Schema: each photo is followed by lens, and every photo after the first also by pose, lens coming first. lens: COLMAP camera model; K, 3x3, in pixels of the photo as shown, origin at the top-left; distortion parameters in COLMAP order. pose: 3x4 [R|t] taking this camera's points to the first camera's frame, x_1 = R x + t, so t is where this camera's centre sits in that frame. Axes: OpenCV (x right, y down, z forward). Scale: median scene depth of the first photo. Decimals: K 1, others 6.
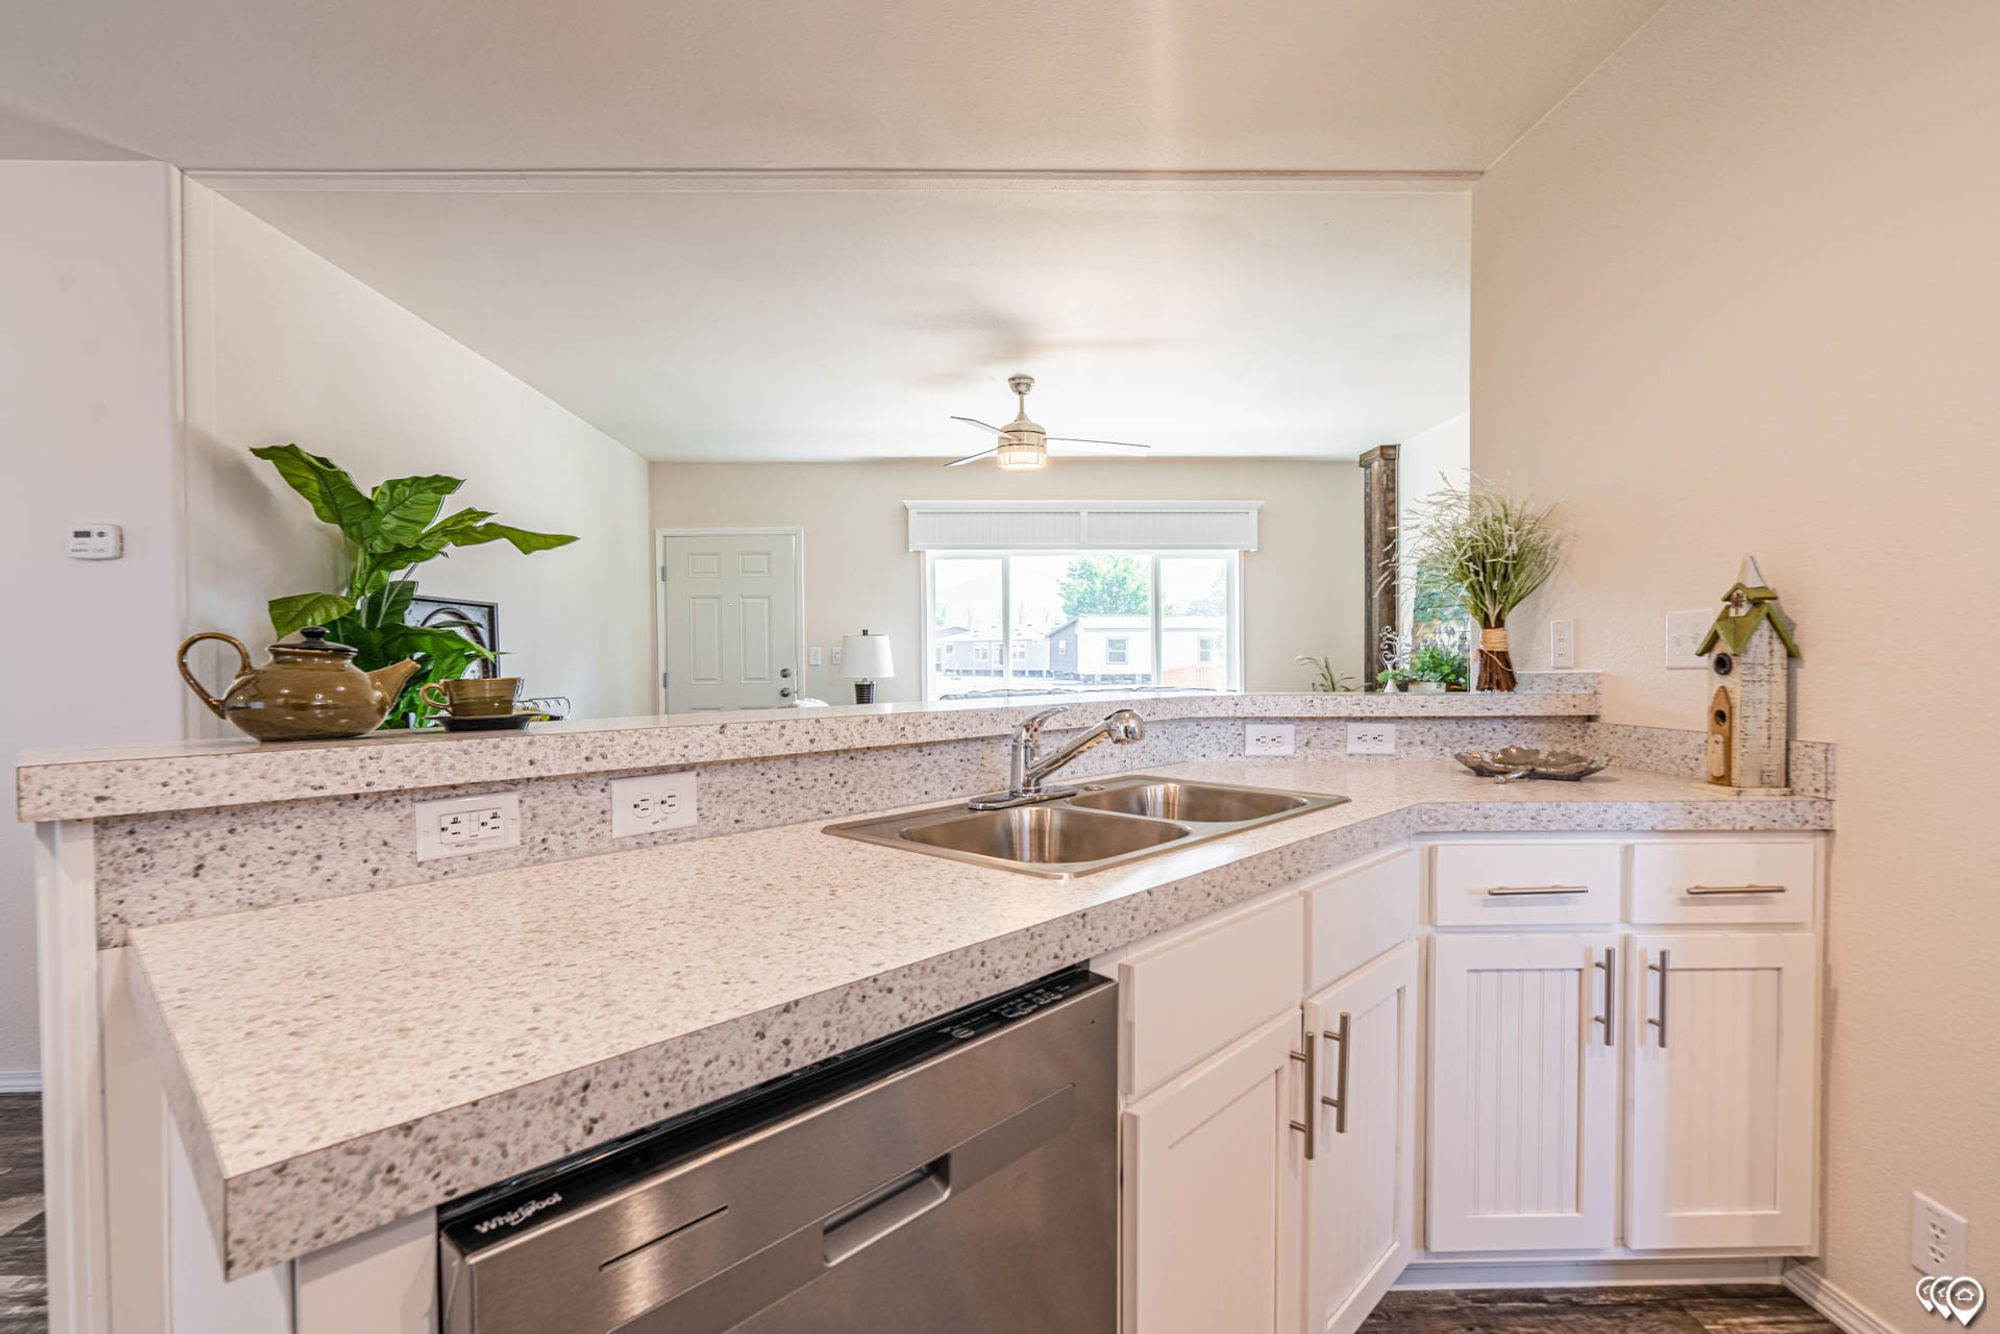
lens RADIAL K [[905.2, 0, 980.7], [0, 905.2, 665.7], [0, 0, 1]] dist [-0.009348, 0.002305]
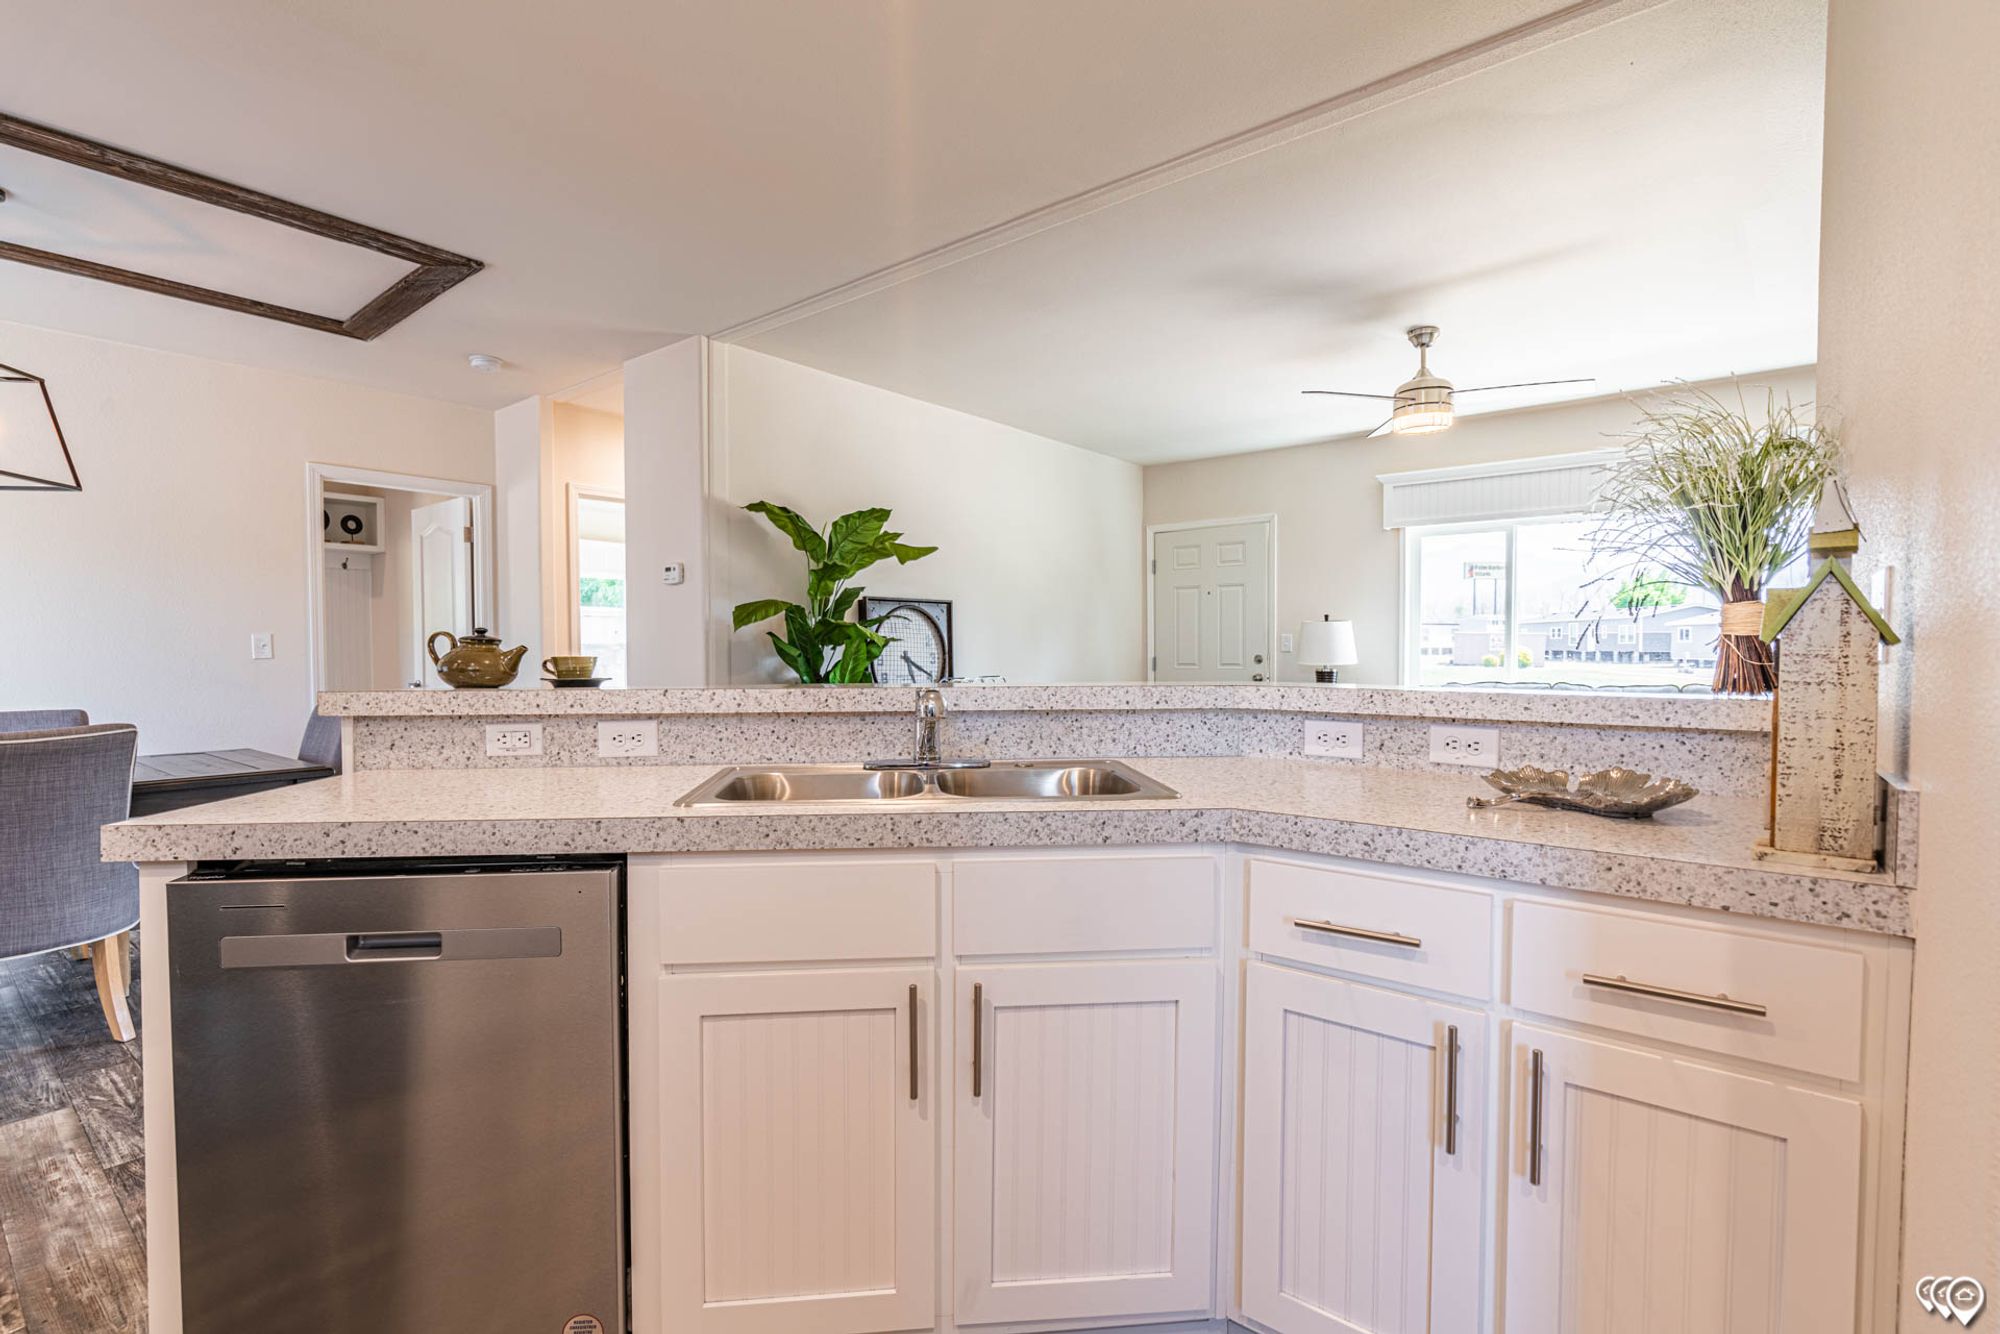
lens RADIAL K [[905.2, 0, 1002.7], [0, 905.2, 648.6], [0, 0, 1]] dist [-0.009348, 0.002305]
pose [[0.771949, 0.004348, -0.635670, 0.864296], [-0.006749, 0.999976, -0.001357, -0.002683], [0.635649, 0.005338, 0.771960, 0.165542]]
